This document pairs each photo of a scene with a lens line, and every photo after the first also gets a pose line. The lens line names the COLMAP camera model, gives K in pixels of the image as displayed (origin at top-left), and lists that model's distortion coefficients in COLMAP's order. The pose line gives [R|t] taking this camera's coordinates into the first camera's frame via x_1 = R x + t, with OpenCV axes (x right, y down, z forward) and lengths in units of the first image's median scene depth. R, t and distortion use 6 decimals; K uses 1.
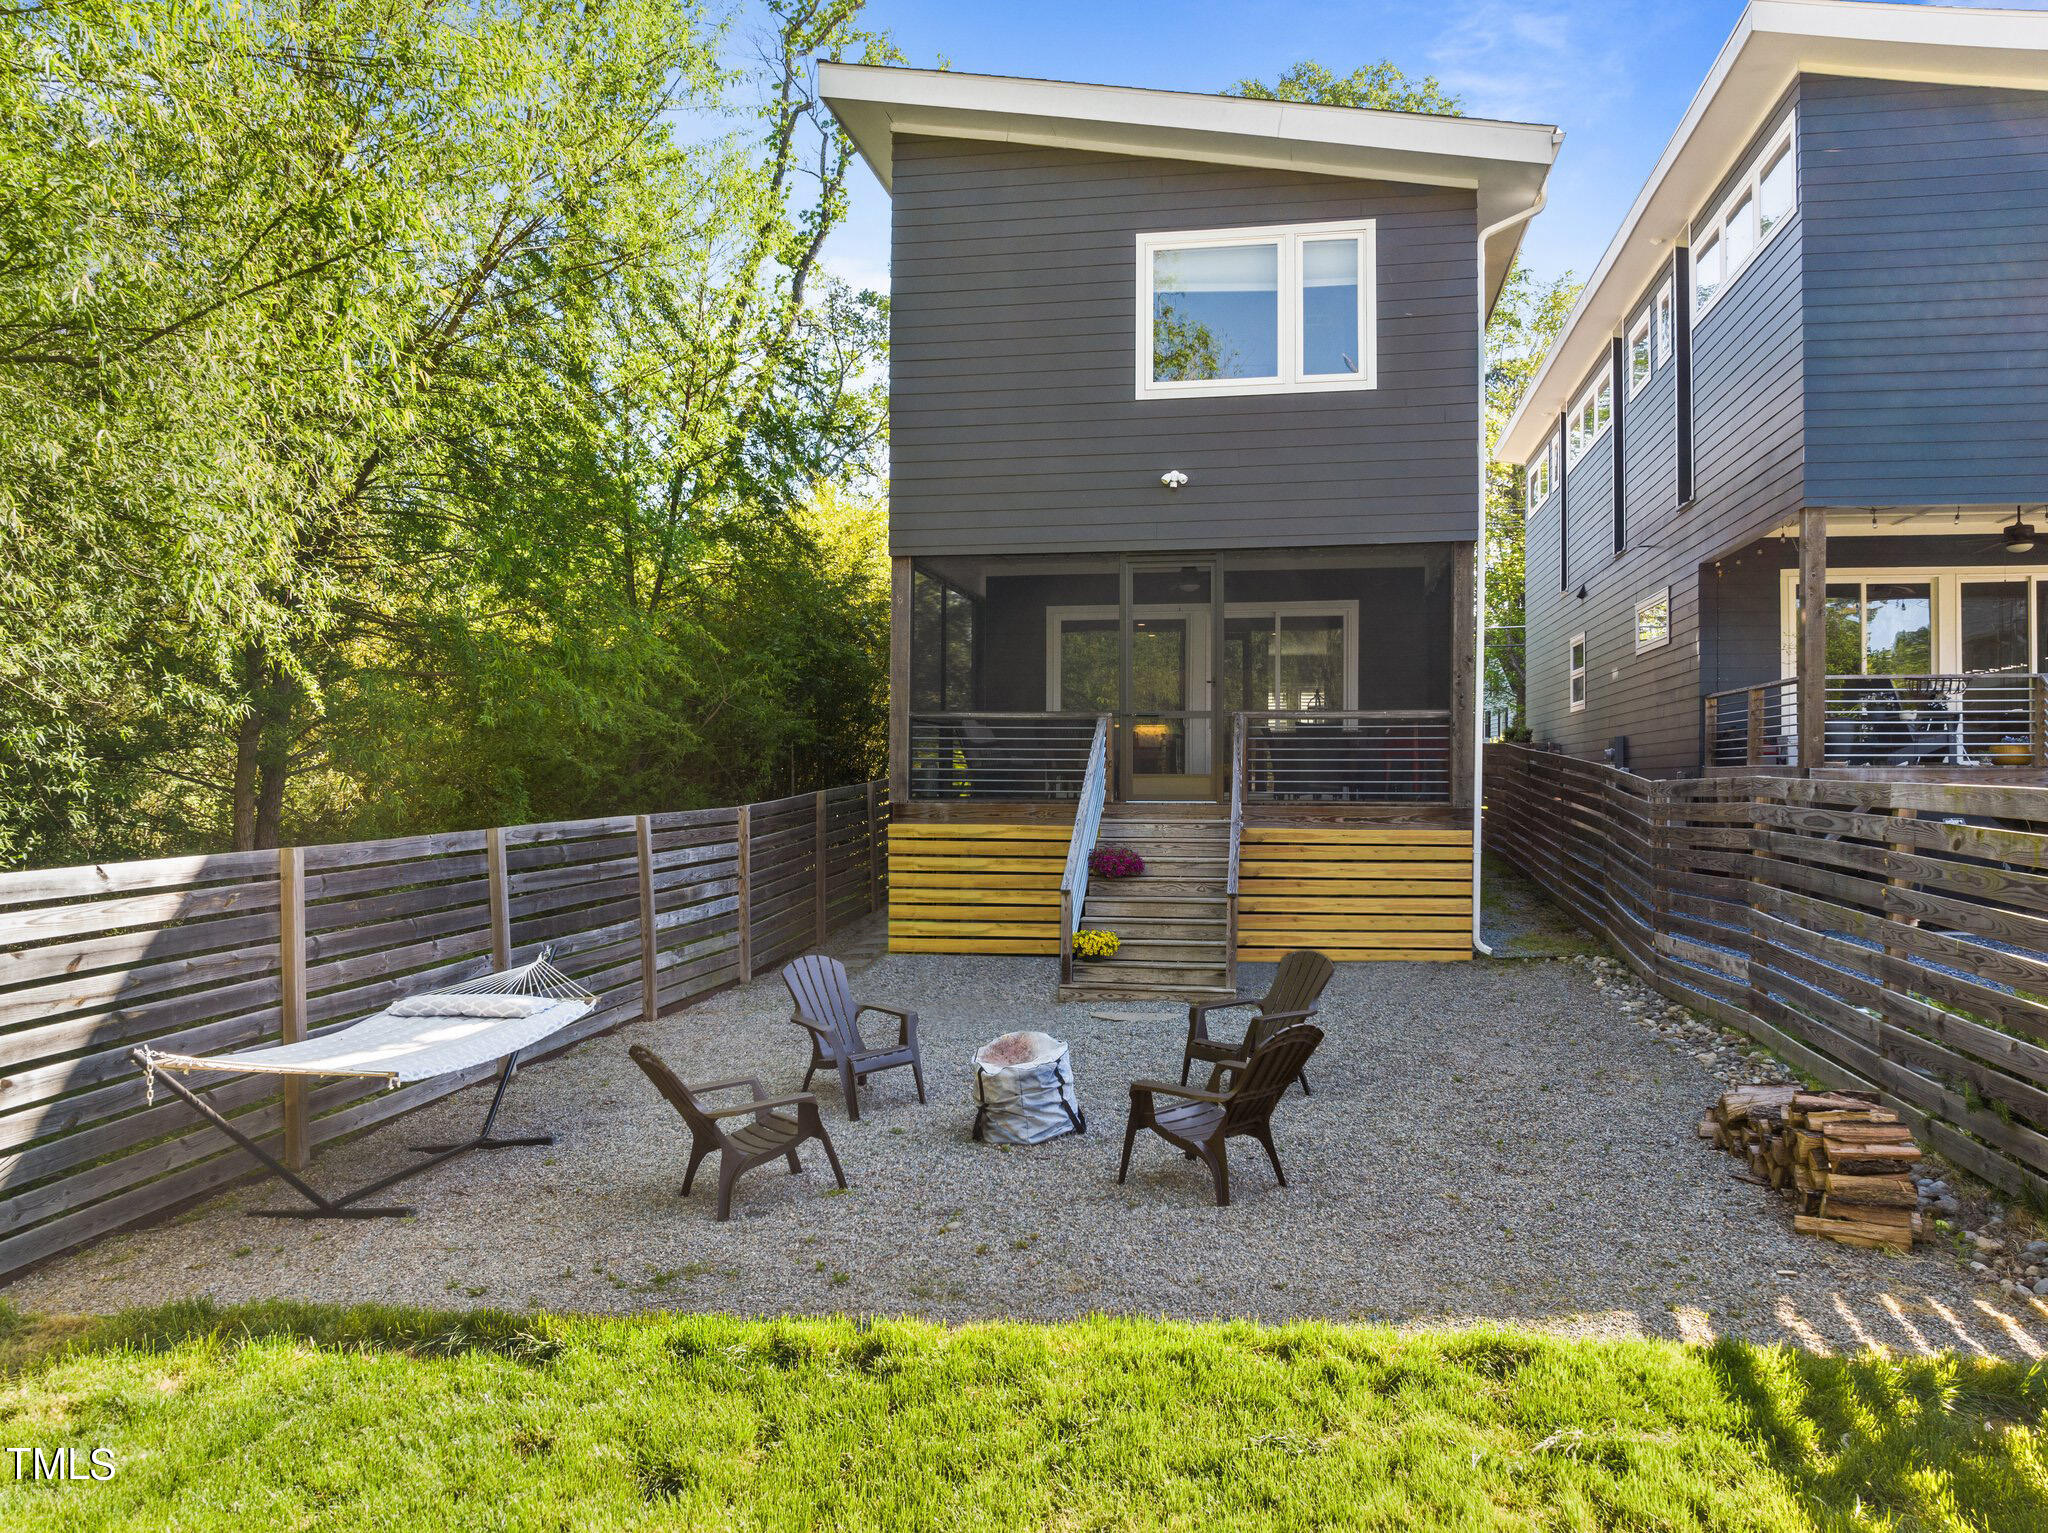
lens RADIAL K [[1452.6, 0, 1035.8], [0, 1452.6, 765.9], [0, 0, 1]] dist [-0.031416, -0.002922]
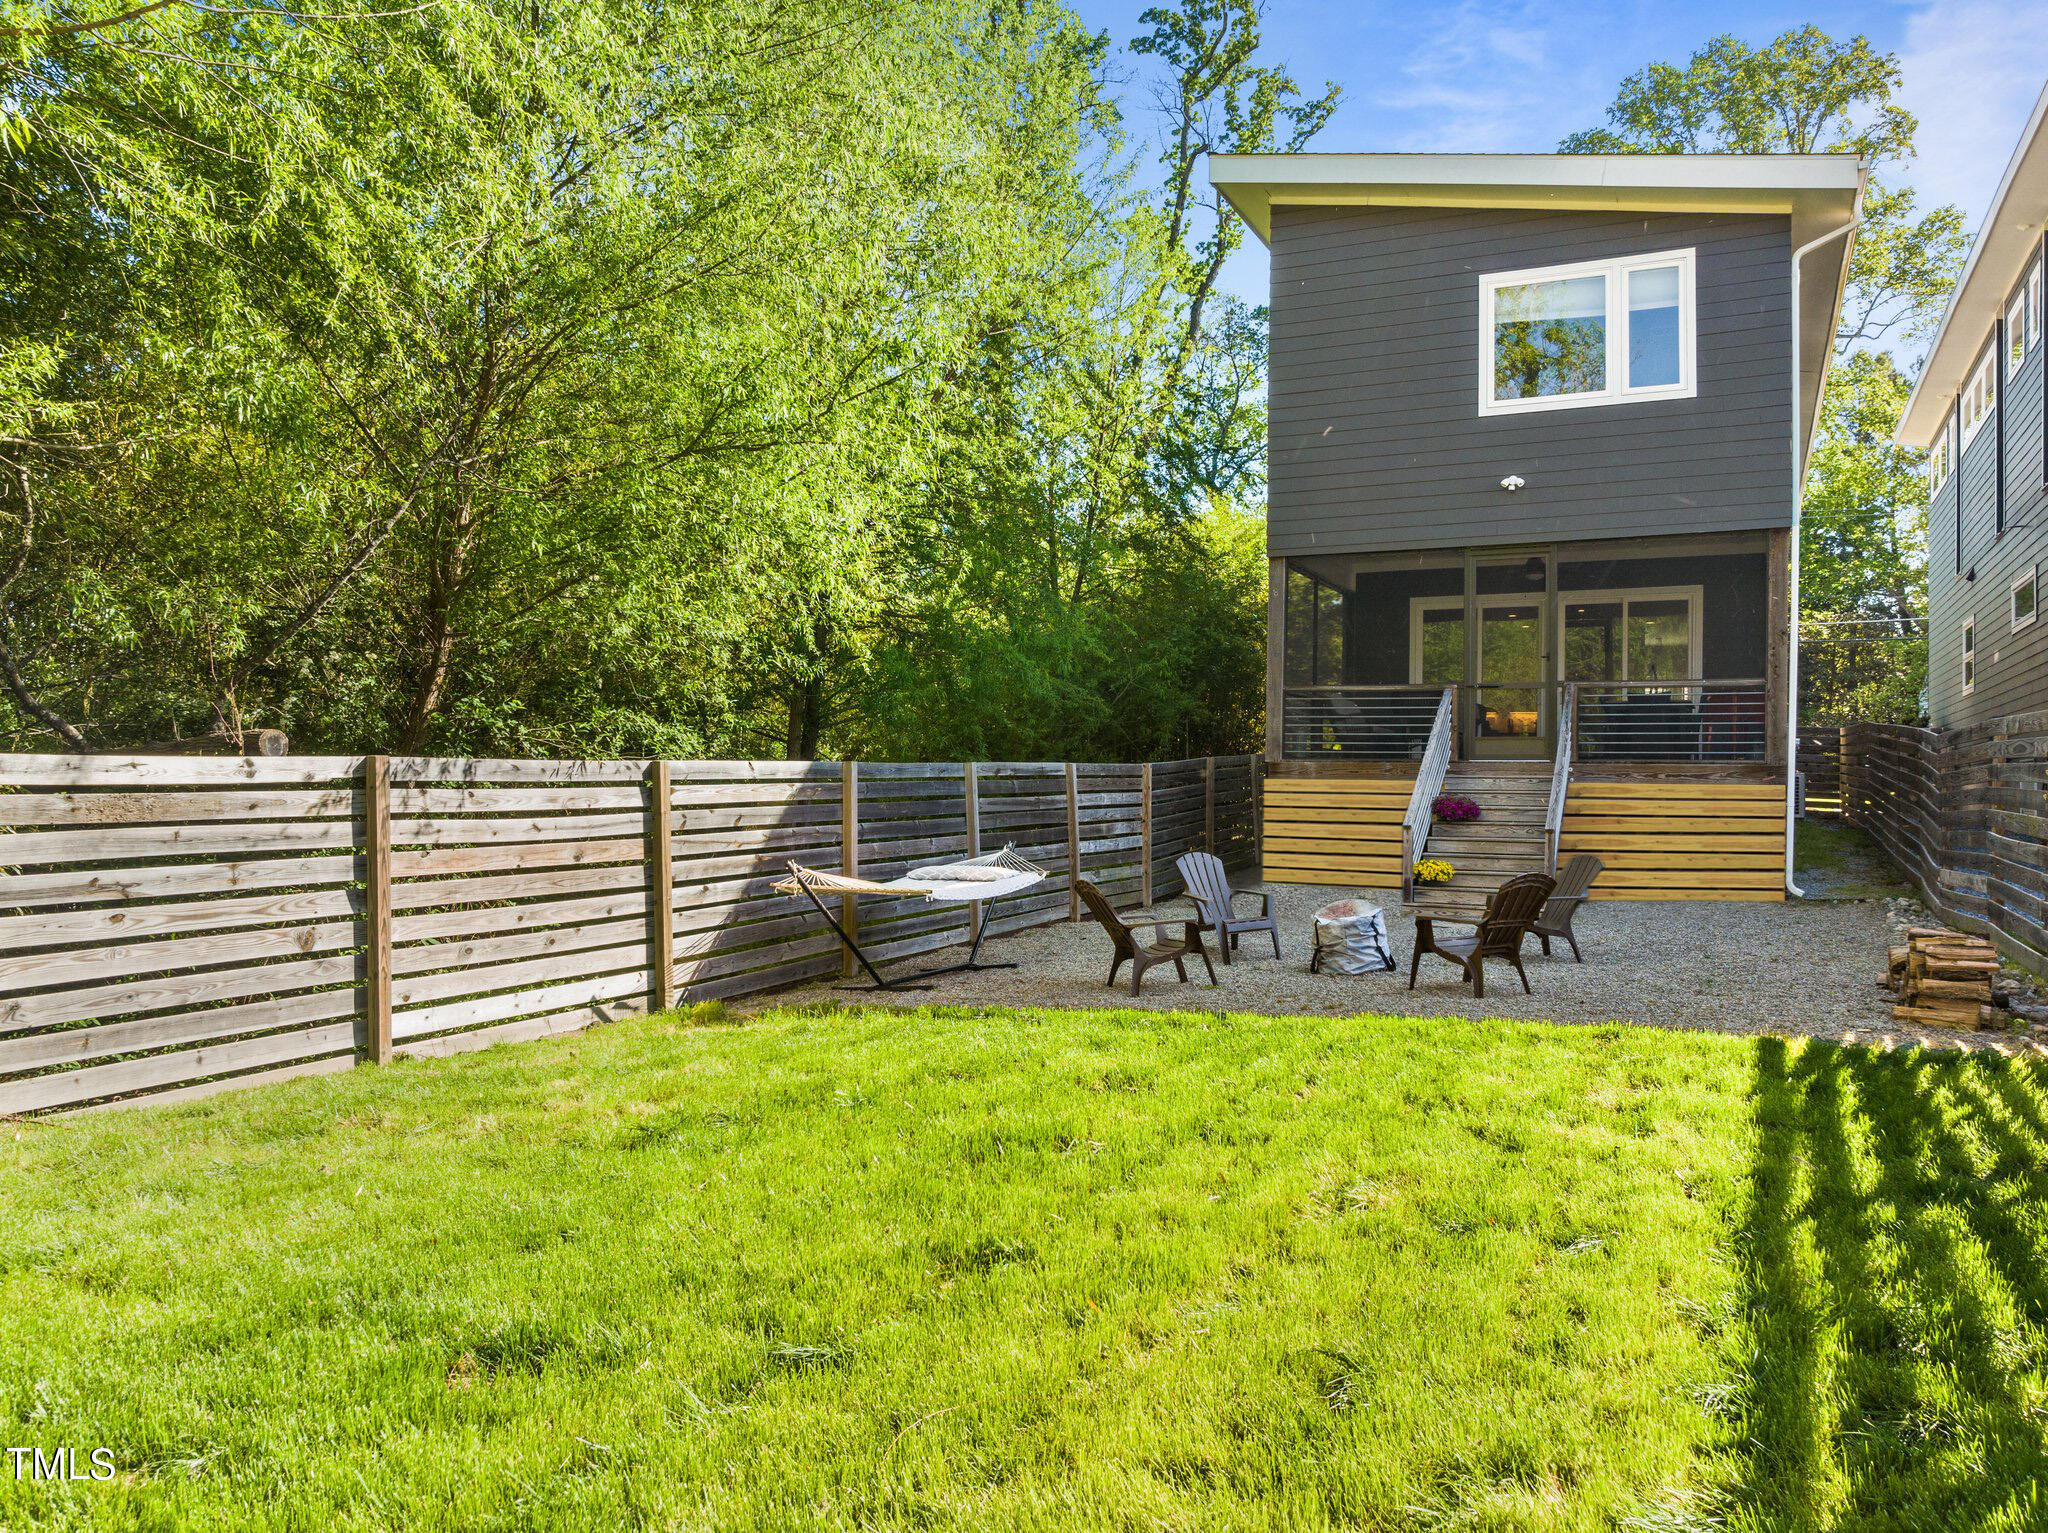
lens RADIAL K [[1452.6, 0, 1035.8], [0, 1452.6, 765.9], [0, 0, 1]] dist [-0.031416, -0.002922]
pose [[0.963179, 0.005833, -0.268798, 0.040927], [-0.007273, 0.999964, -0.004361, 0.037460], [0.268763, 0.006155, 0.963187, -0.222841]]
